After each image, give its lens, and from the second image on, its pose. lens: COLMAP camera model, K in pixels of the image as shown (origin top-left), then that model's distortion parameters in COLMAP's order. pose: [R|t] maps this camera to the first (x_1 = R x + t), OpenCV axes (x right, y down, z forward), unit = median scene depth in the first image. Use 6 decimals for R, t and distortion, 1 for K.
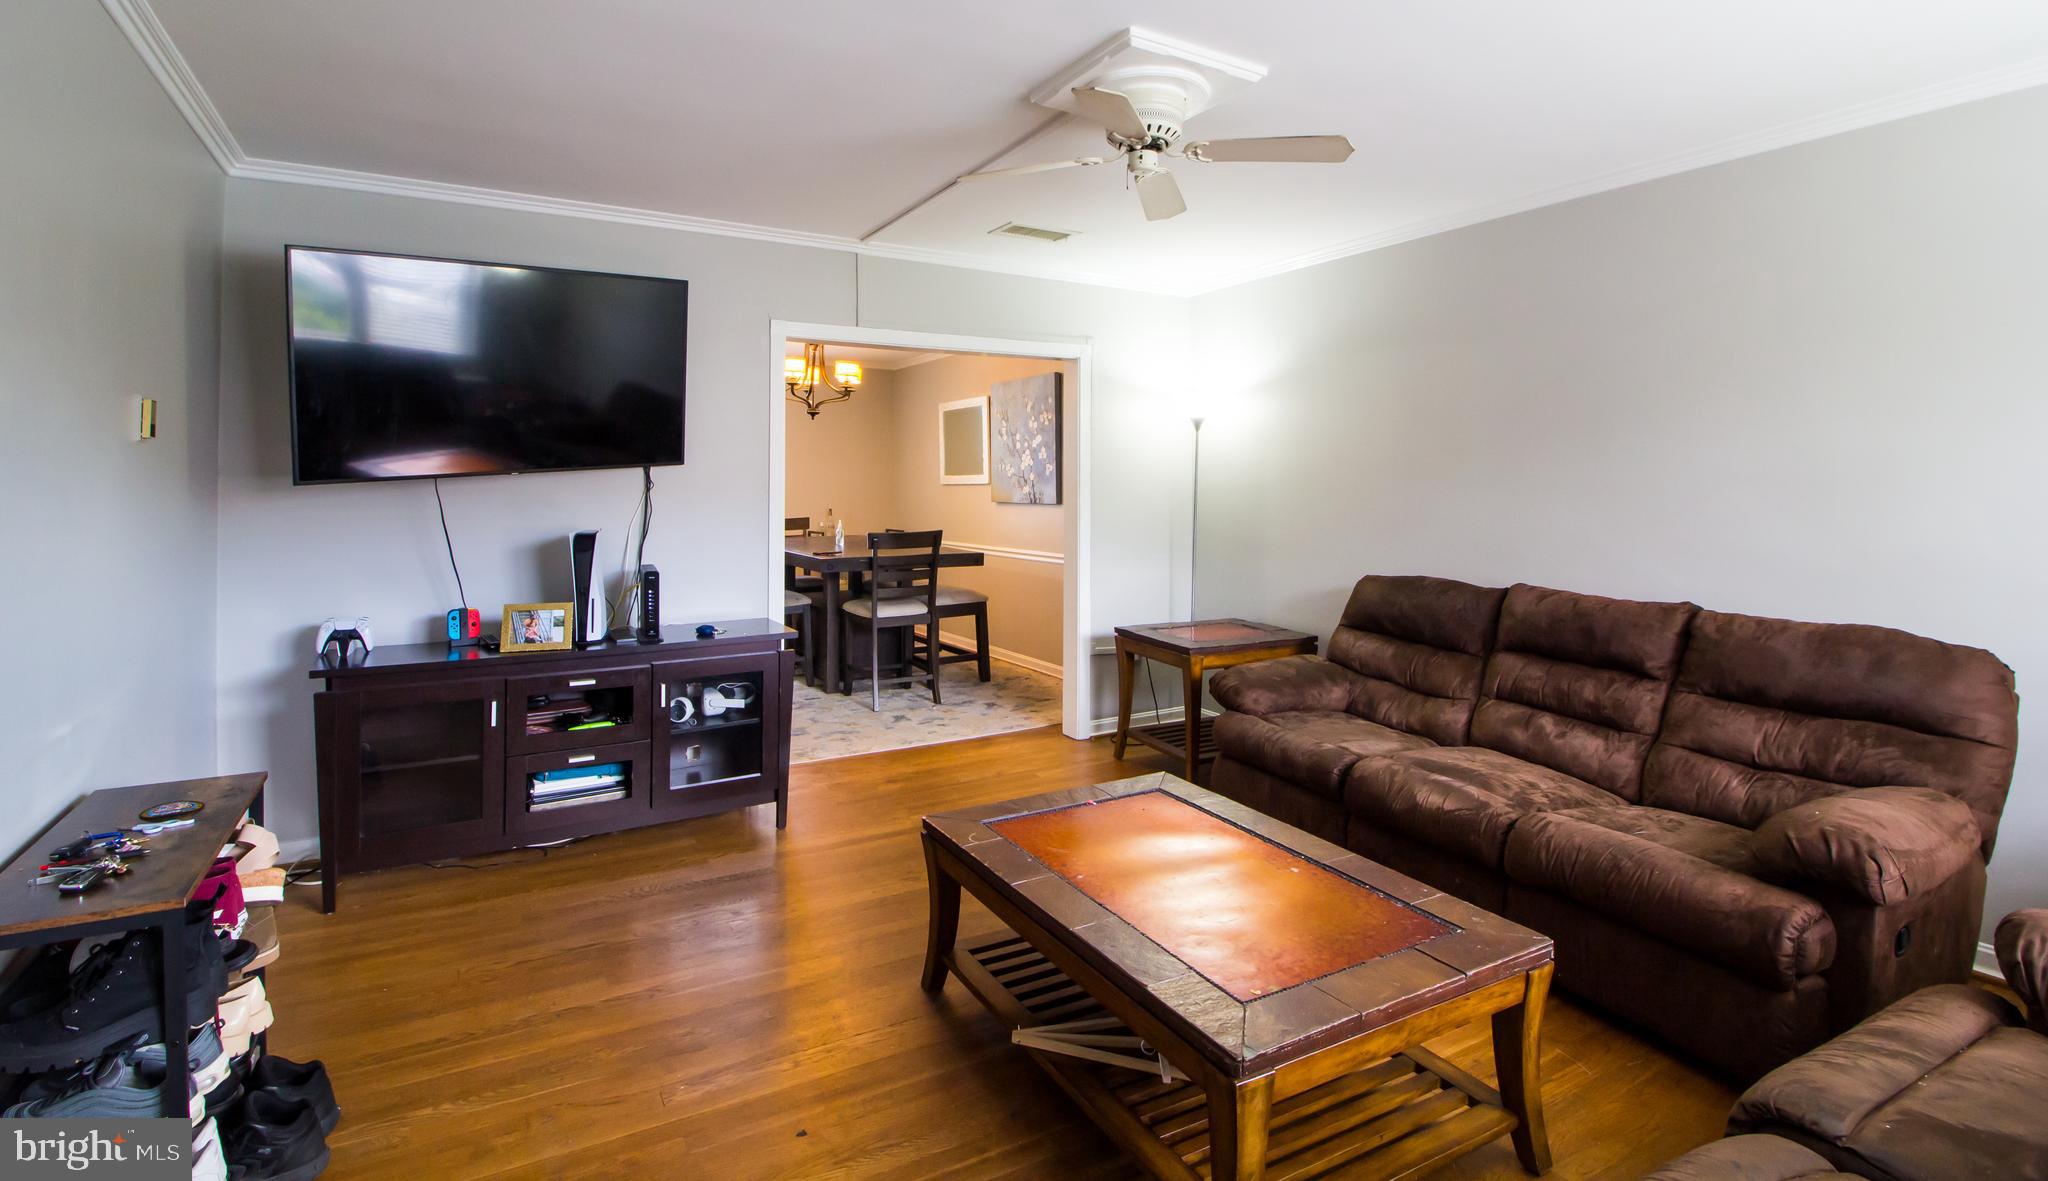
lens RADIAL K [[987.4, 0, 1015.3], [0, 987.4, 580.9], [0, 0, 1]] dist [-0.002166, -0.000179]
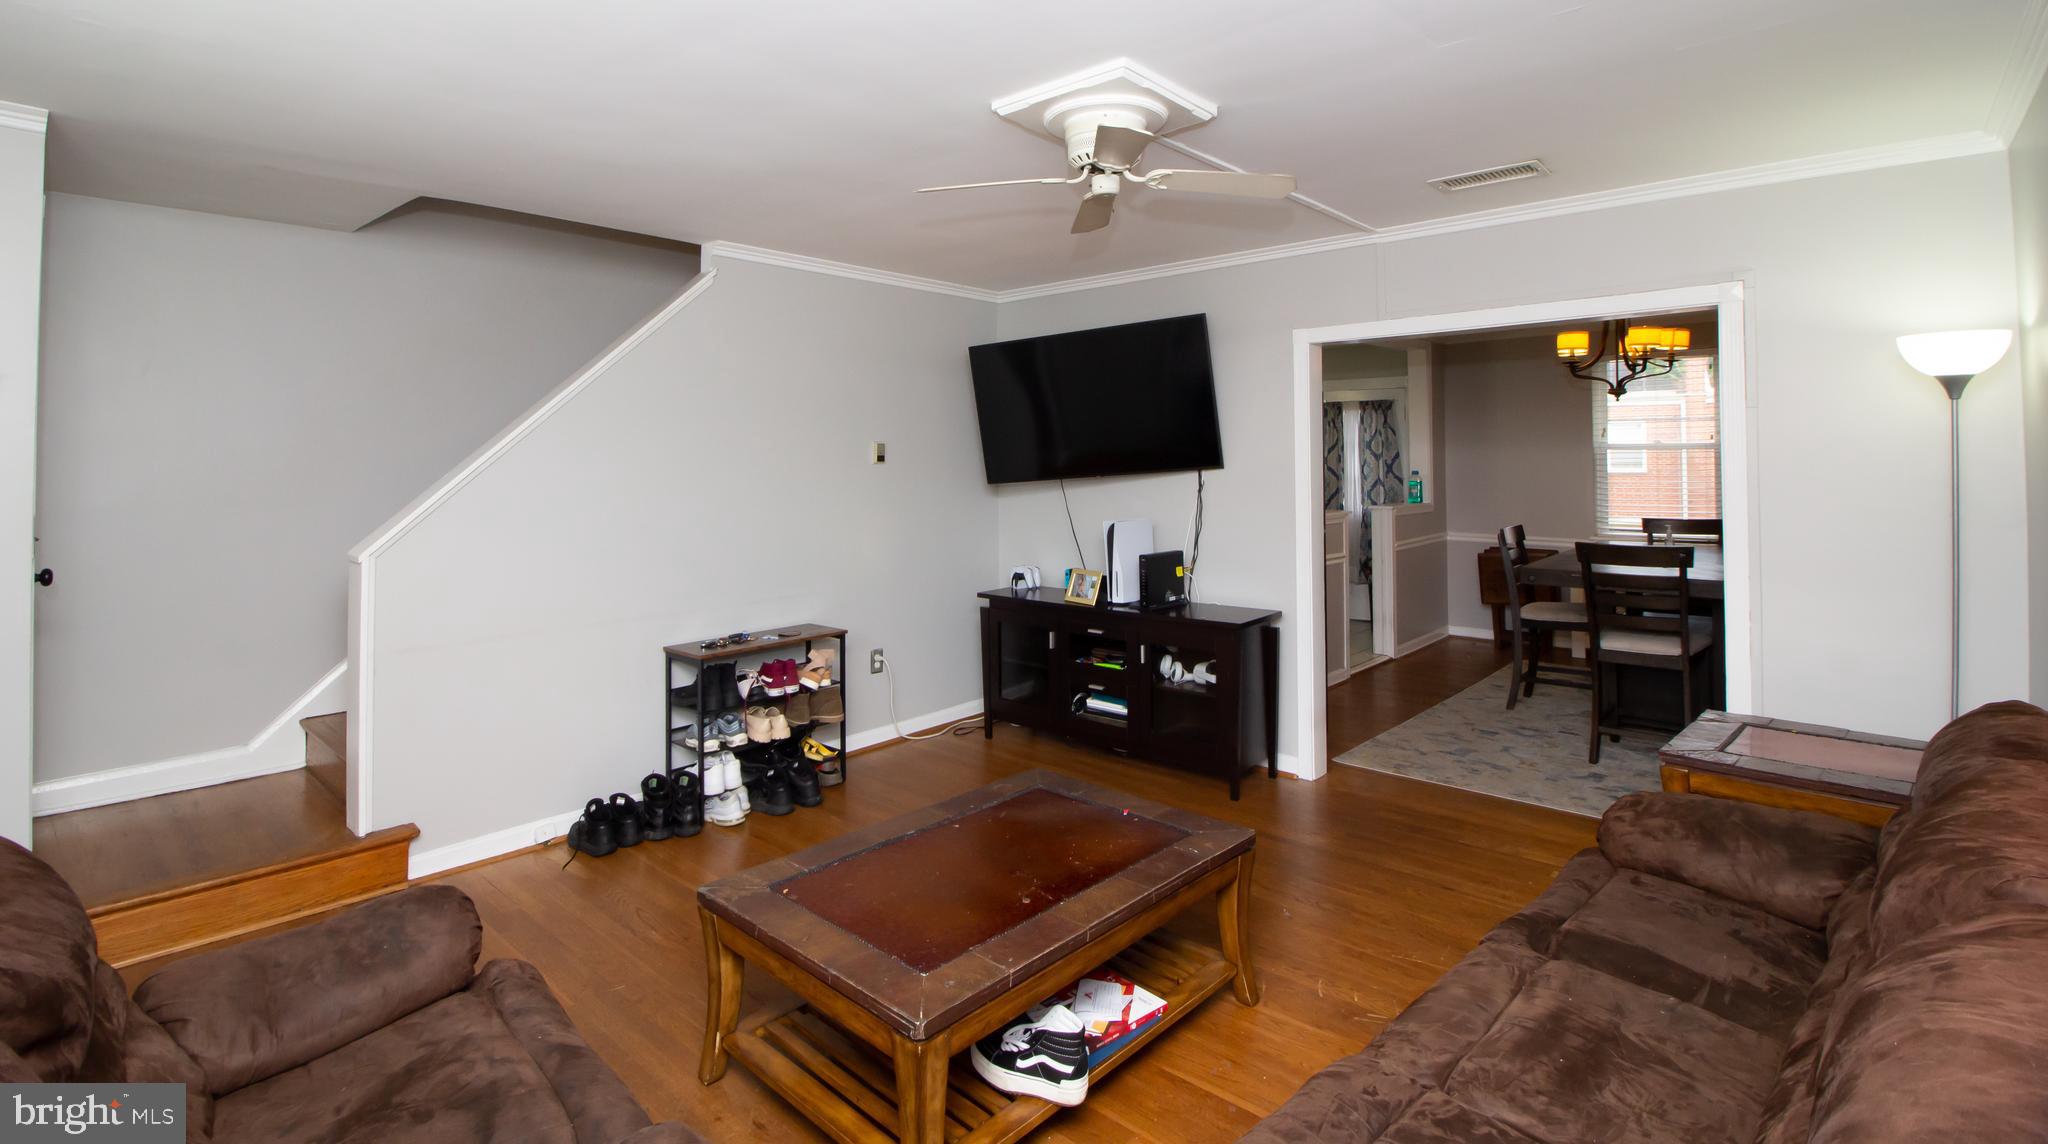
lens RADIAL K [[1052.6, 0, 1021.8], [0, 1052.6, 576.0], [0, 0, 1]] dist [0.001766, 0.000060]
pose [[0.254517, 0.105653, -0.961280, 0.829518], [-0.087652, 0.992443, 0.085870, -0.079575], [0.963088, 0.062403, 0.261855, 0.463554]]
